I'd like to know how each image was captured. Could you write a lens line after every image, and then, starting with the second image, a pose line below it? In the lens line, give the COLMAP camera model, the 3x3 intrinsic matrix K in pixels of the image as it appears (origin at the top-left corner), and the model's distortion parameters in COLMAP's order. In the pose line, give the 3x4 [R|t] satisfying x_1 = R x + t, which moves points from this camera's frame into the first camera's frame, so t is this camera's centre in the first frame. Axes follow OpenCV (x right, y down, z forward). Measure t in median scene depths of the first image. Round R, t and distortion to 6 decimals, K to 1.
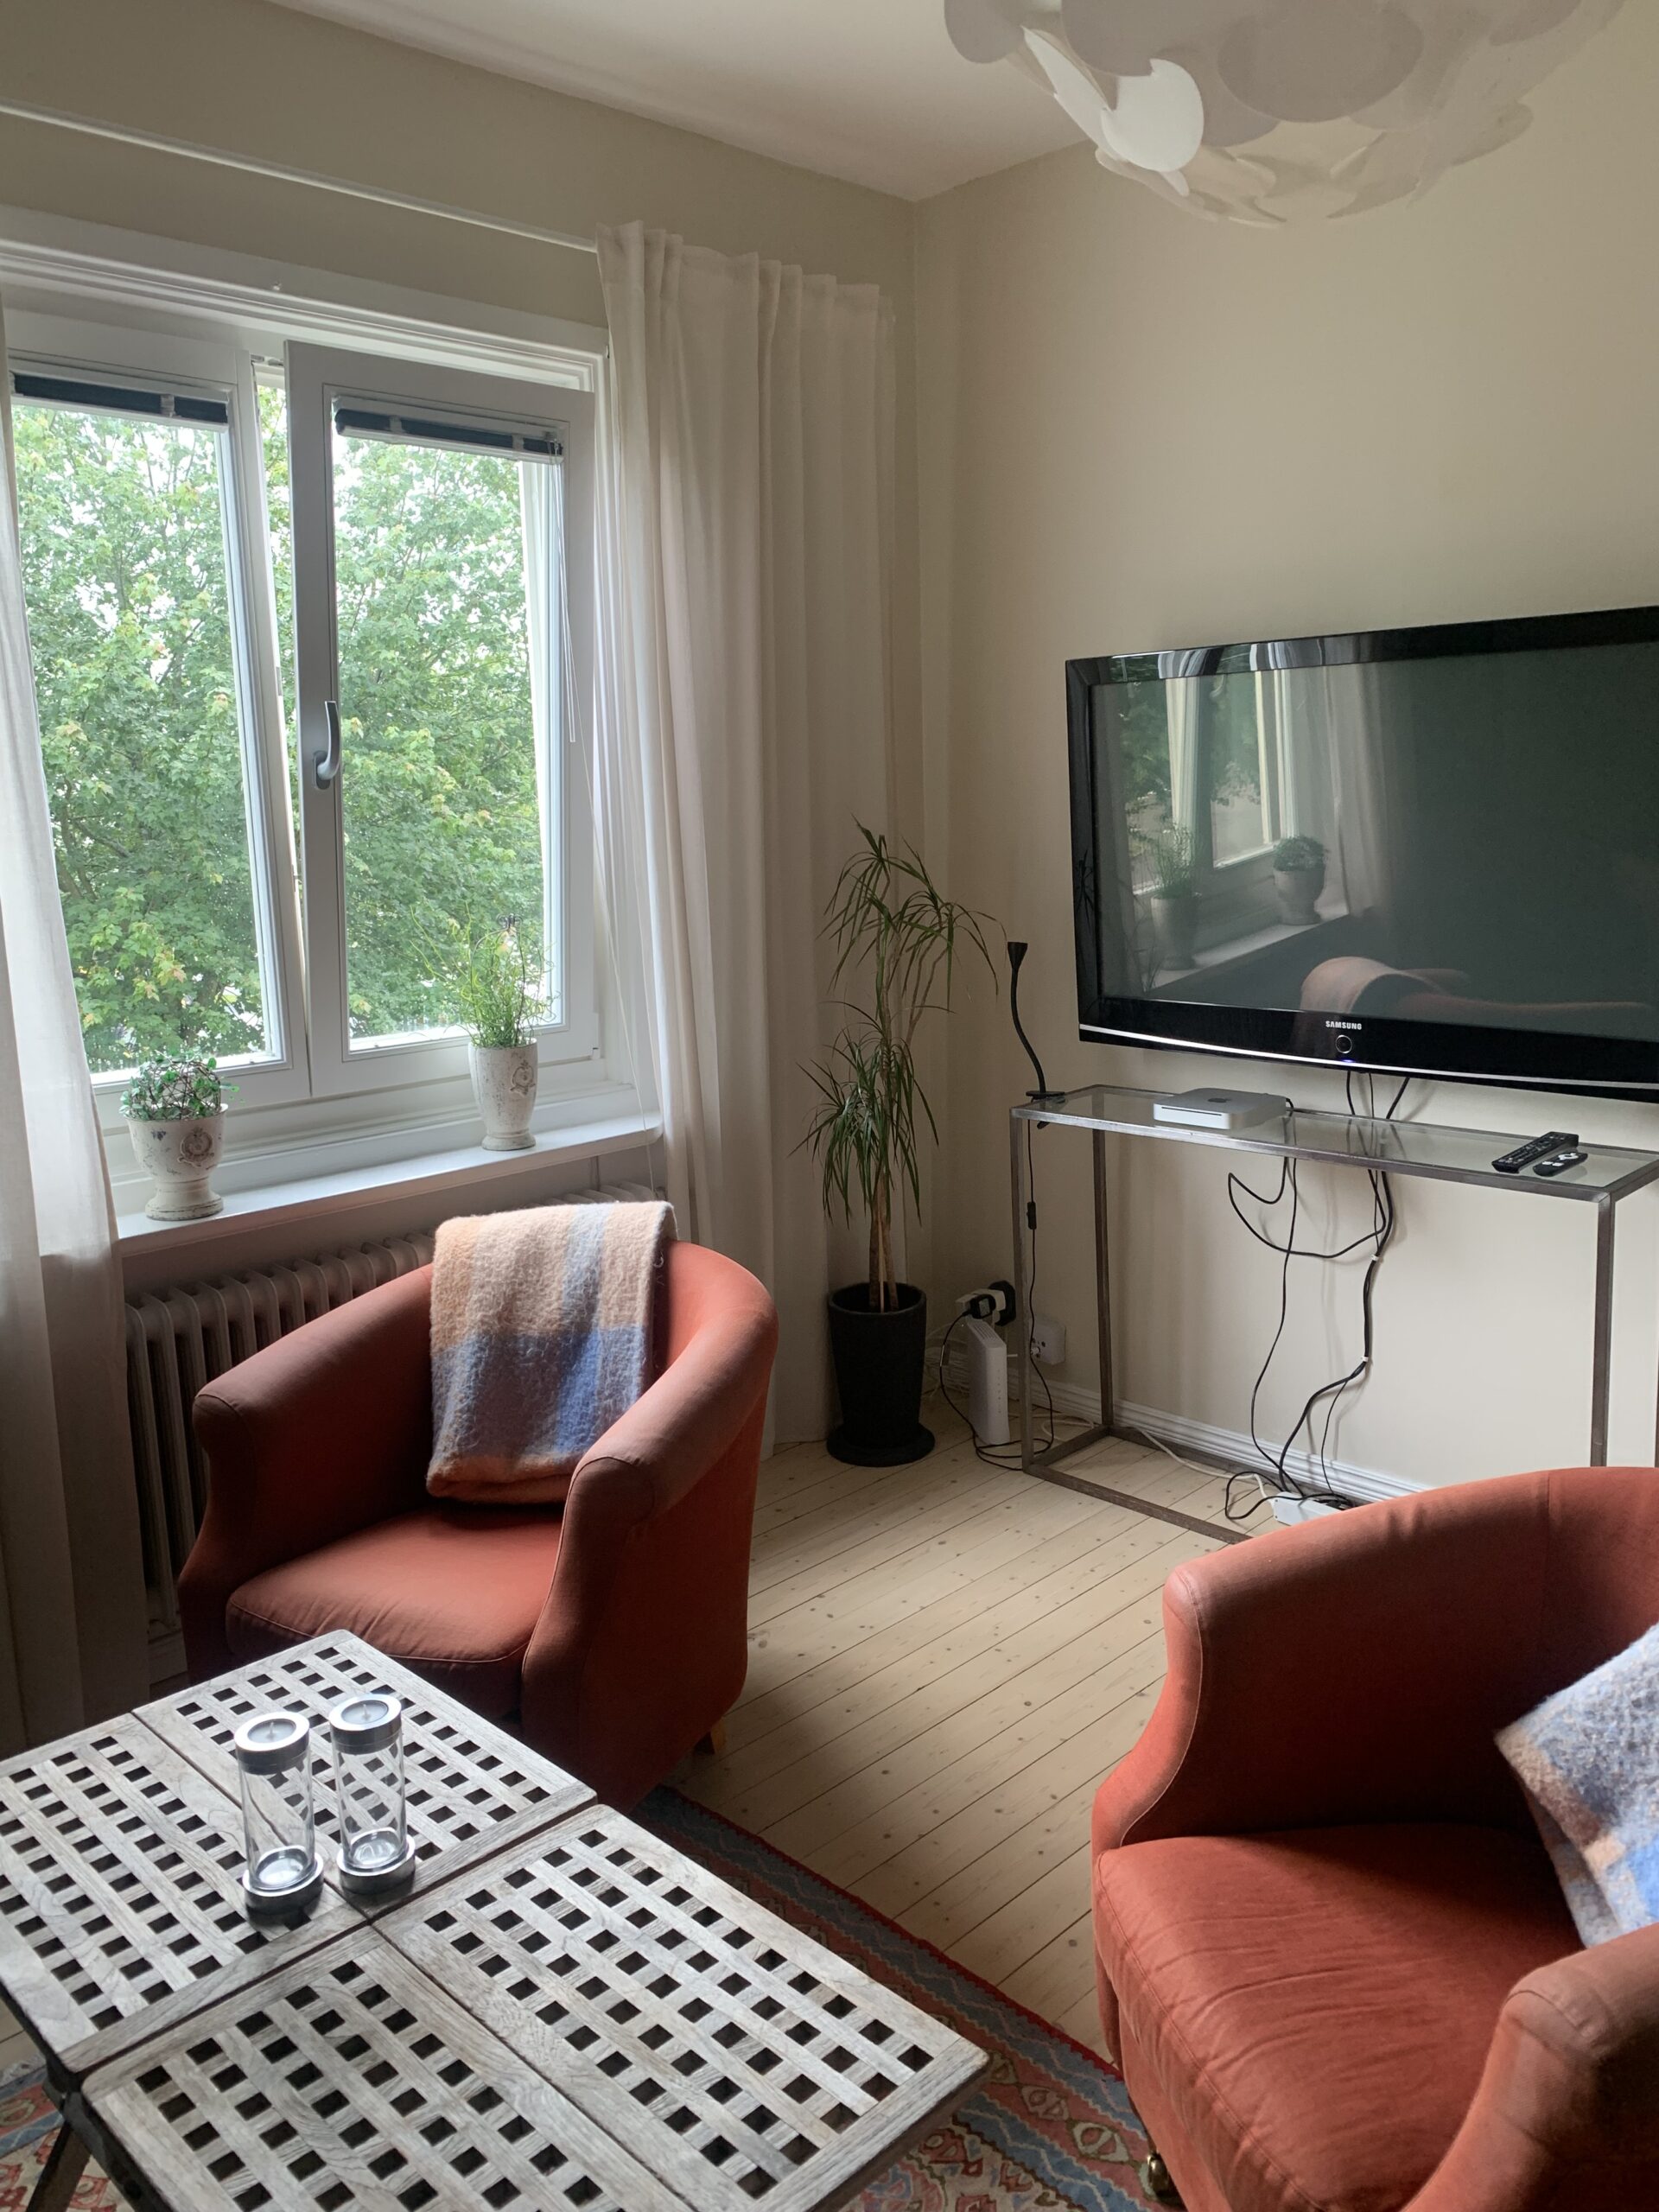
lens RADIAL K [[1672.5, 0, 829.5], [0, 1672.5, 1106.0], [0, 0, 1]] dist [0.003719, 0.001820]
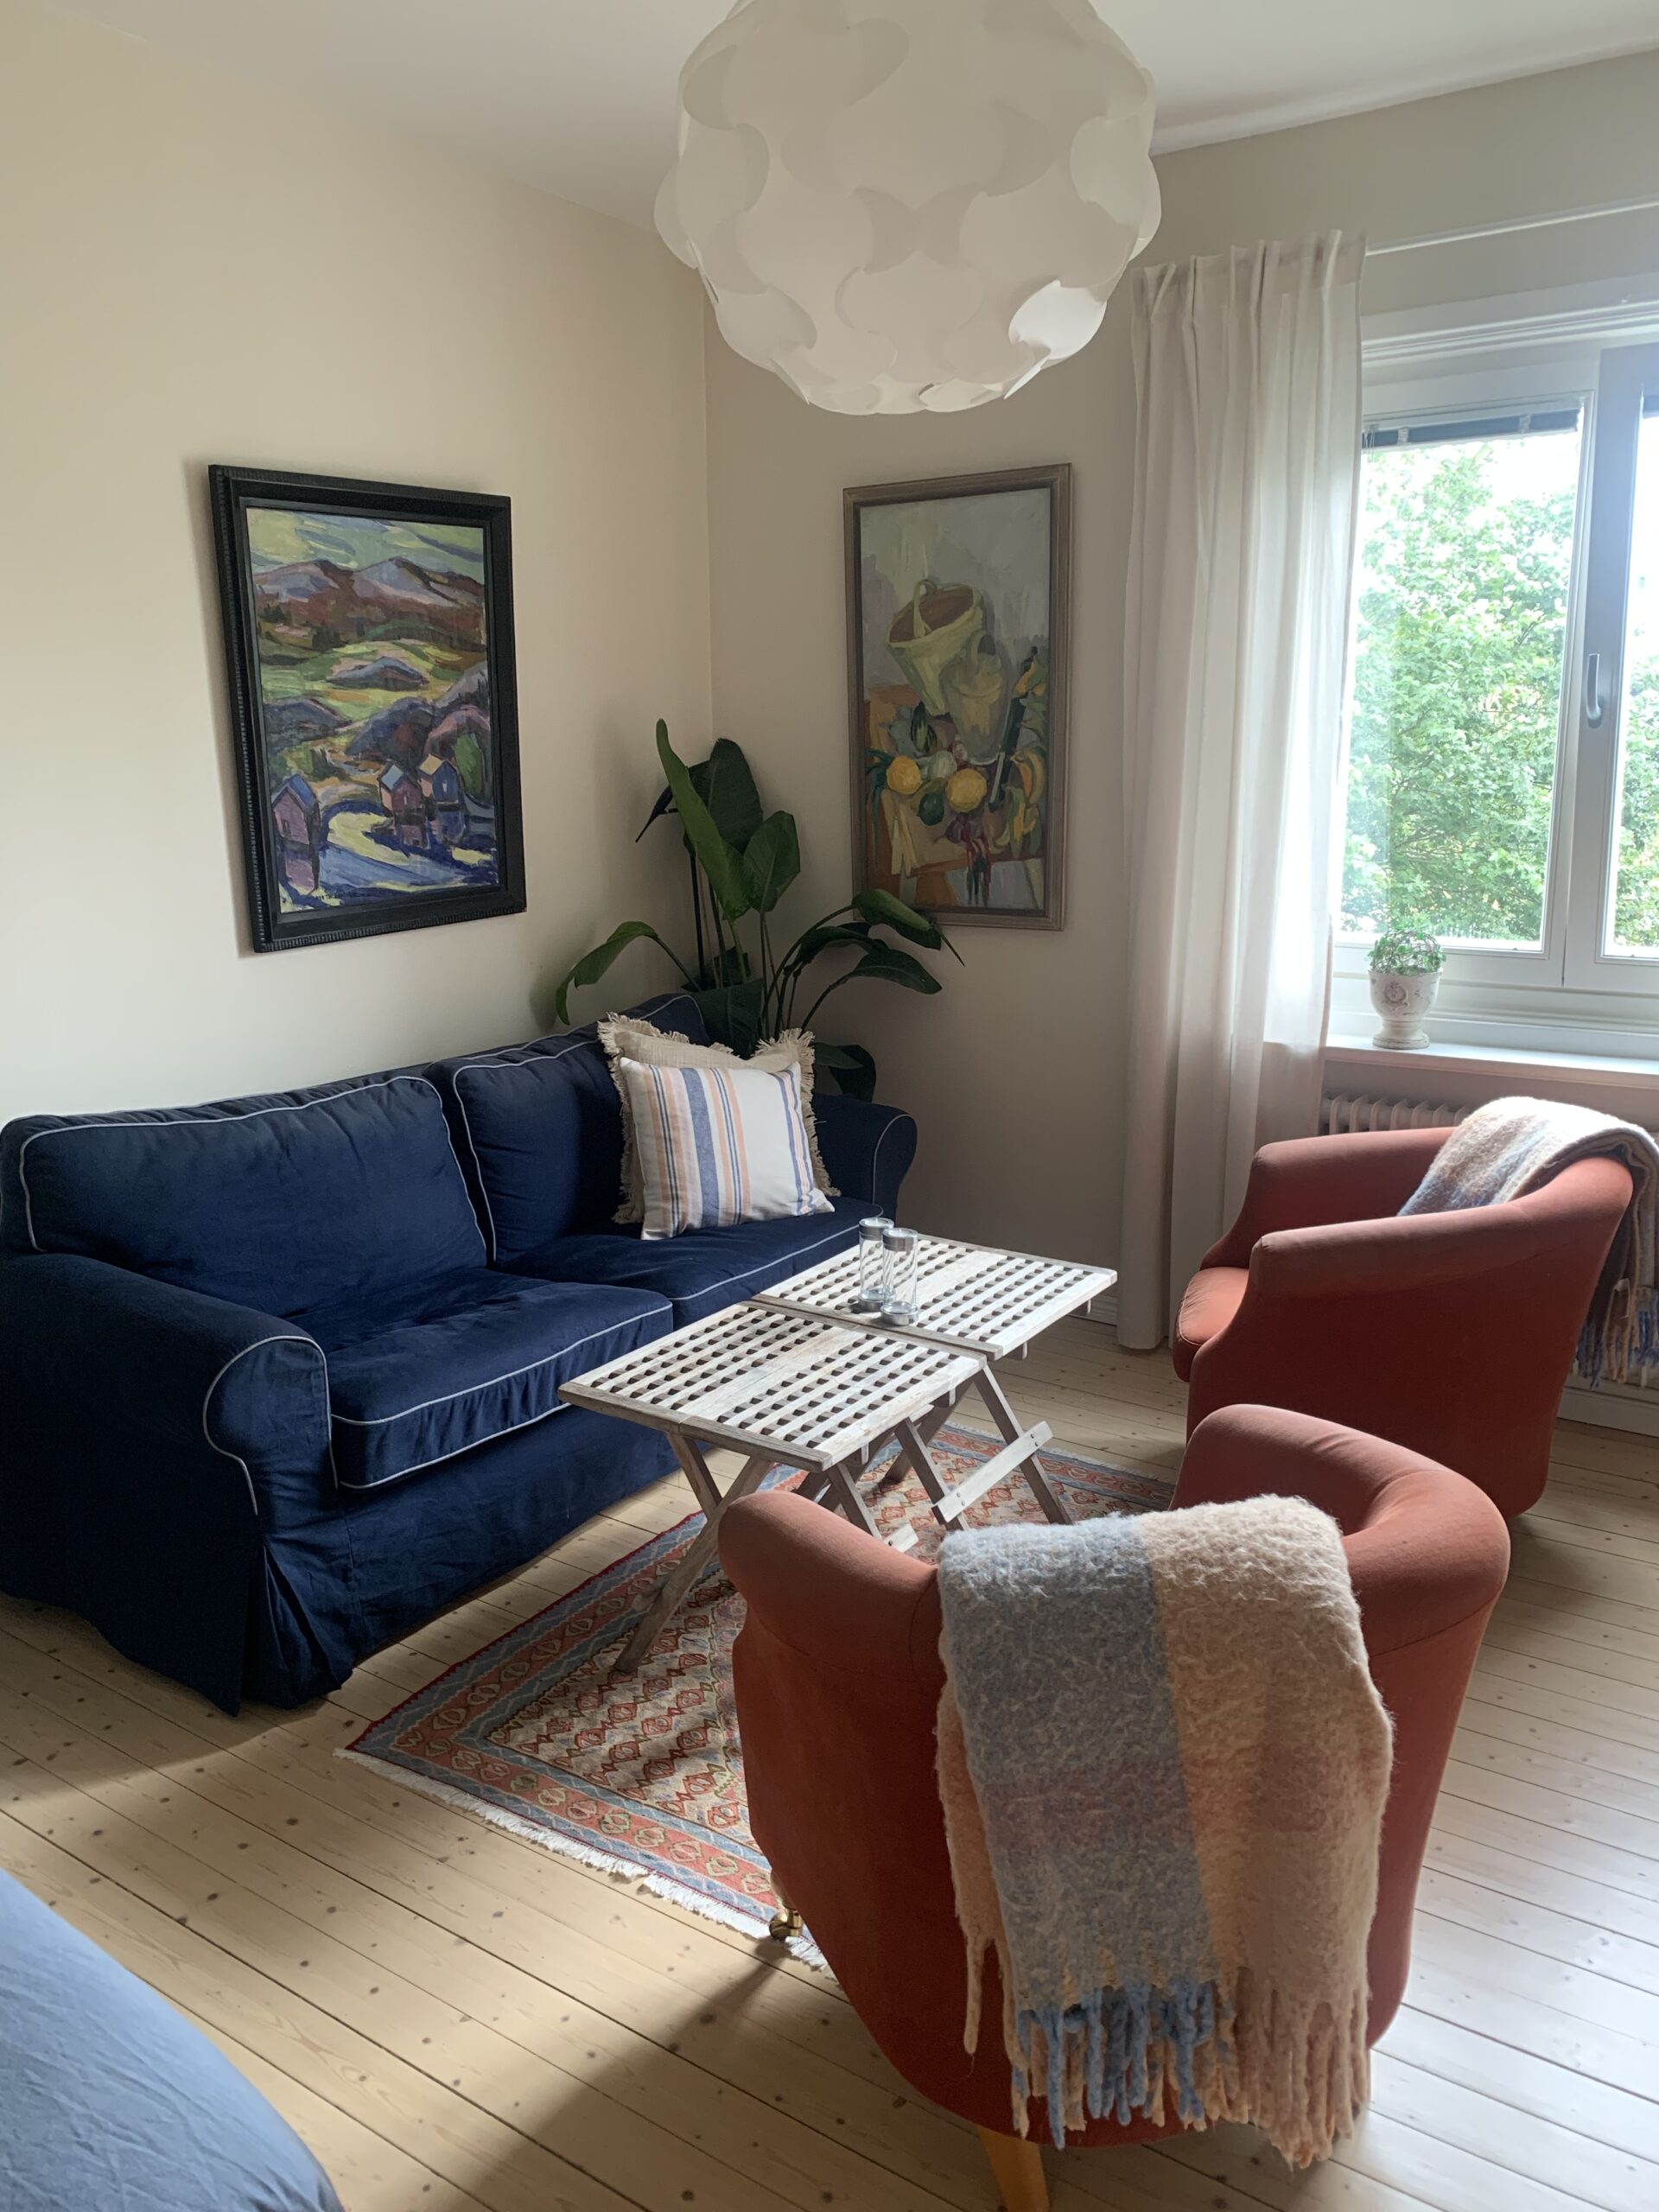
lens RADIAL K [[1672.5, 0, 829.5], [0, 1672.5, 1106.0], [0, 0, 1]] dist [0.003719, 0.001820]
pose [[0.189109, 0.232525, -0.954028, 0.860908], [-0.182559, 0.962946, 0.198511, -0.076464], [0.964837, 0.136626, 0.224551, 0.281706]]
